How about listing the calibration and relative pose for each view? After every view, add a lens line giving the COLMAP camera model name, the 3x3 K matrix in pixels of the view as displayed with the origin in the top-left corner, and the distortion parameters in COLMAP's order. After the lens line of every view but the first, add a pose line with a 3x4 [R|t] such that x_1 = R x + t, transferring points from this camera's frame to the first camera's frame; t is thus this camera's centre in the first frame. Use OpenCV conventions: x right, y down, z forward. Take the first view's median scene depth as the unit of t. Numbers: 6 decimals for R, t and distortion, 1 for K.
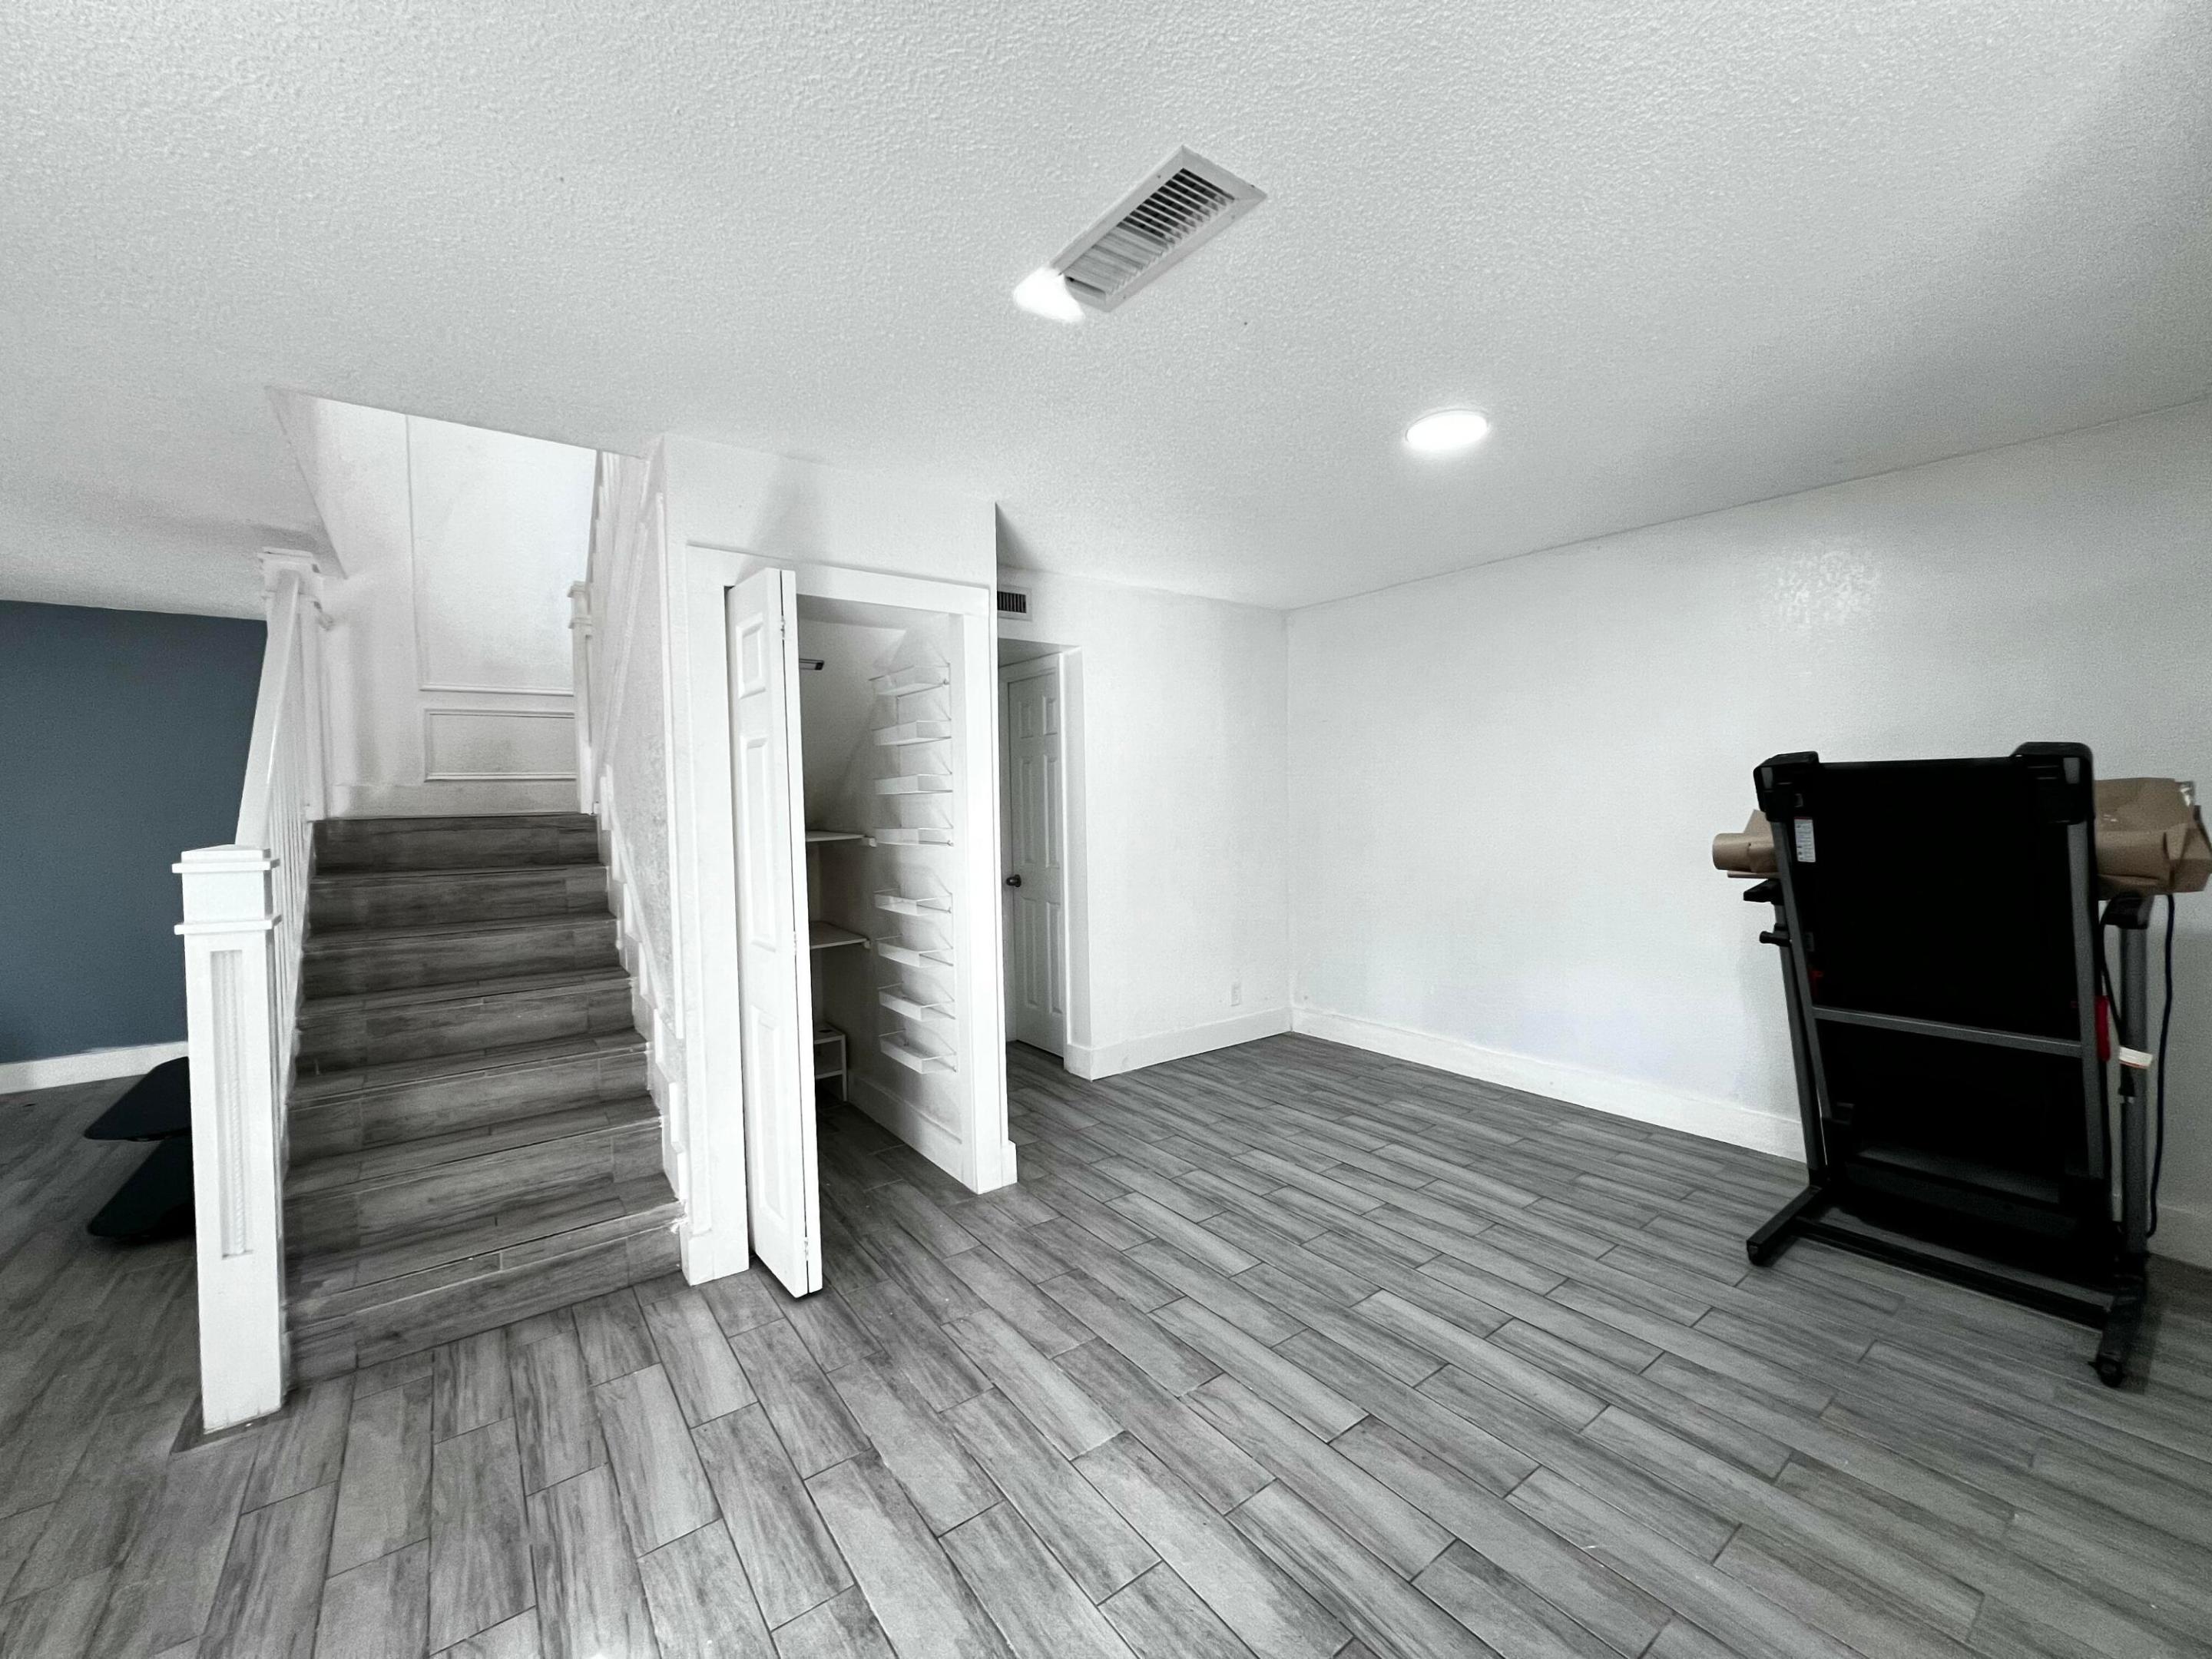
lens RADIAL K [[880.8, 0, 1103.2], [0, 880.8, 827.9], [0, 0, 1]] dist [0.001390, 0.000499]
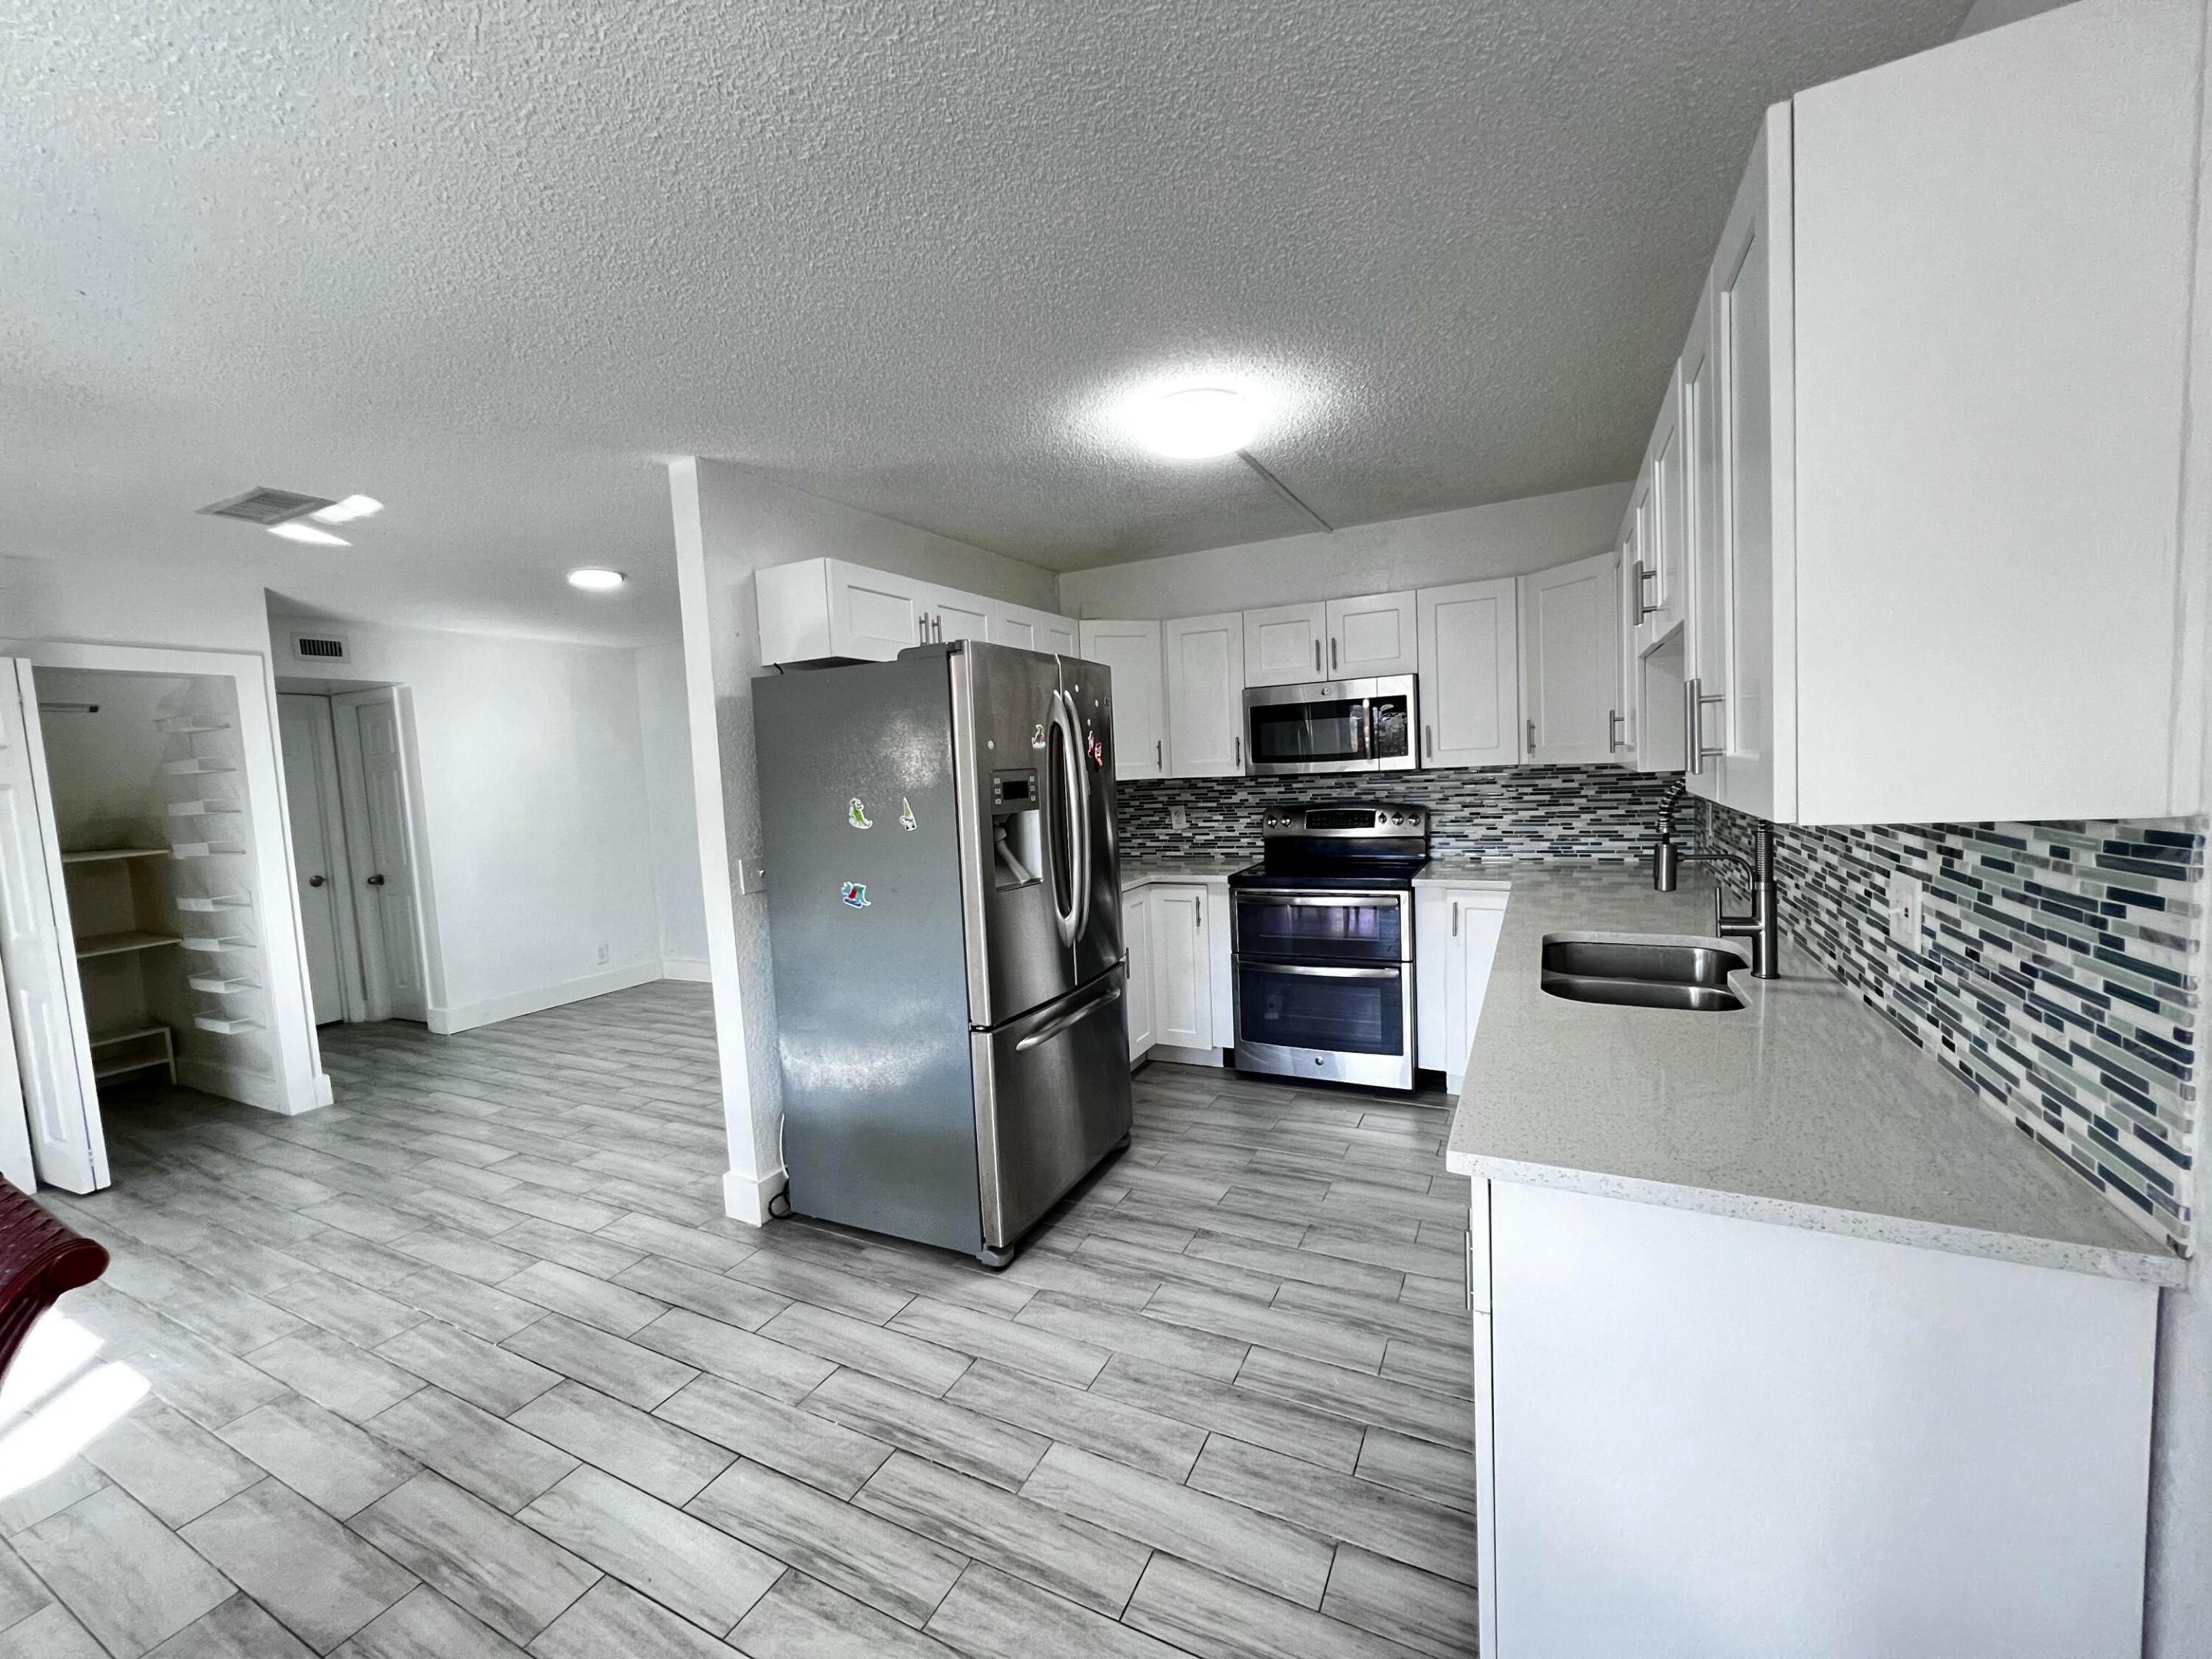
lens RADIAL K [[880.8, 0, 1099.8], [0, 880.8, 832.7], [0, 0, 1]] dist [0.001390, 0.000499]
pose [[0.895413, -0.062575, 0.440817, 0.464773], [0.049879, 0.997940, 0.040345, -0.001229], [-0.442434, -0.014138, 0.896690, -0.862170]]
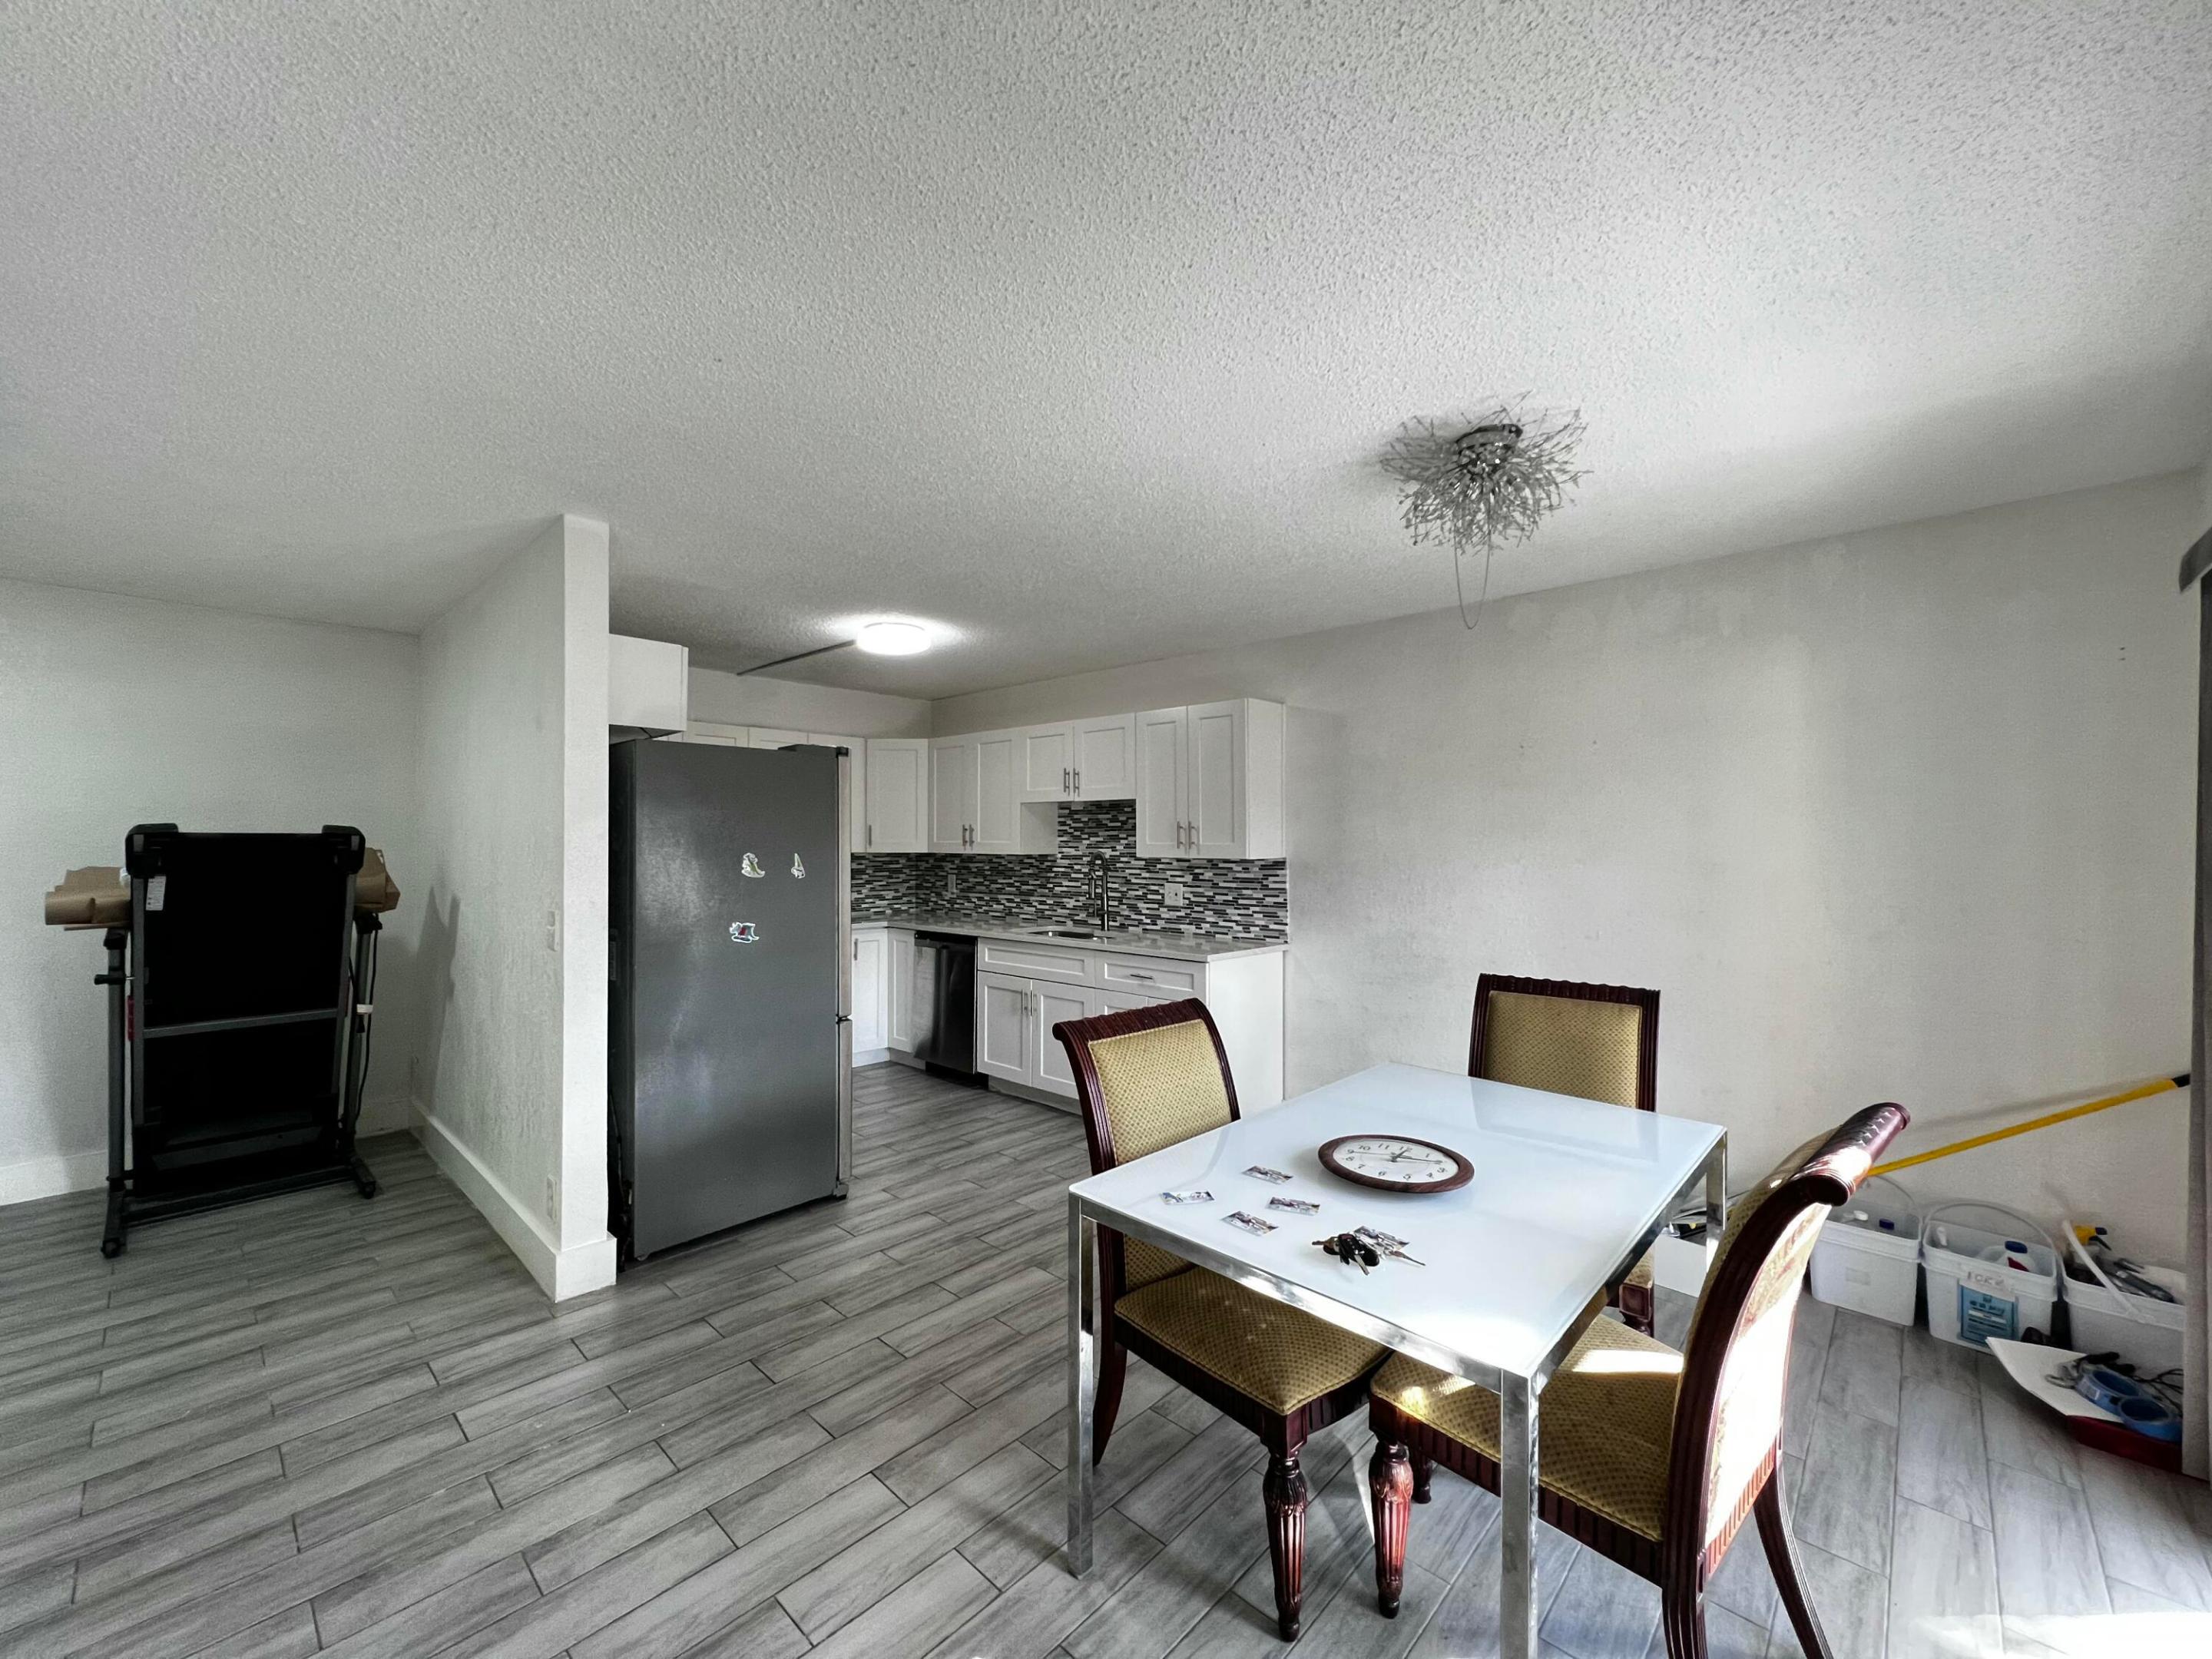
lens RADIAL K [[880.8, 0, 1097.3], [0, 880.8, 837.1], [0, 0, 1]] dist [0.001390, 0.000499]
pose [[-0.168675, 0.024776, 0.985360, -0.649378], [0.035078, 0.999202, -0.019120, 0.005732], [-0.985047, 0.031340, -0.169409, -0.107267]]
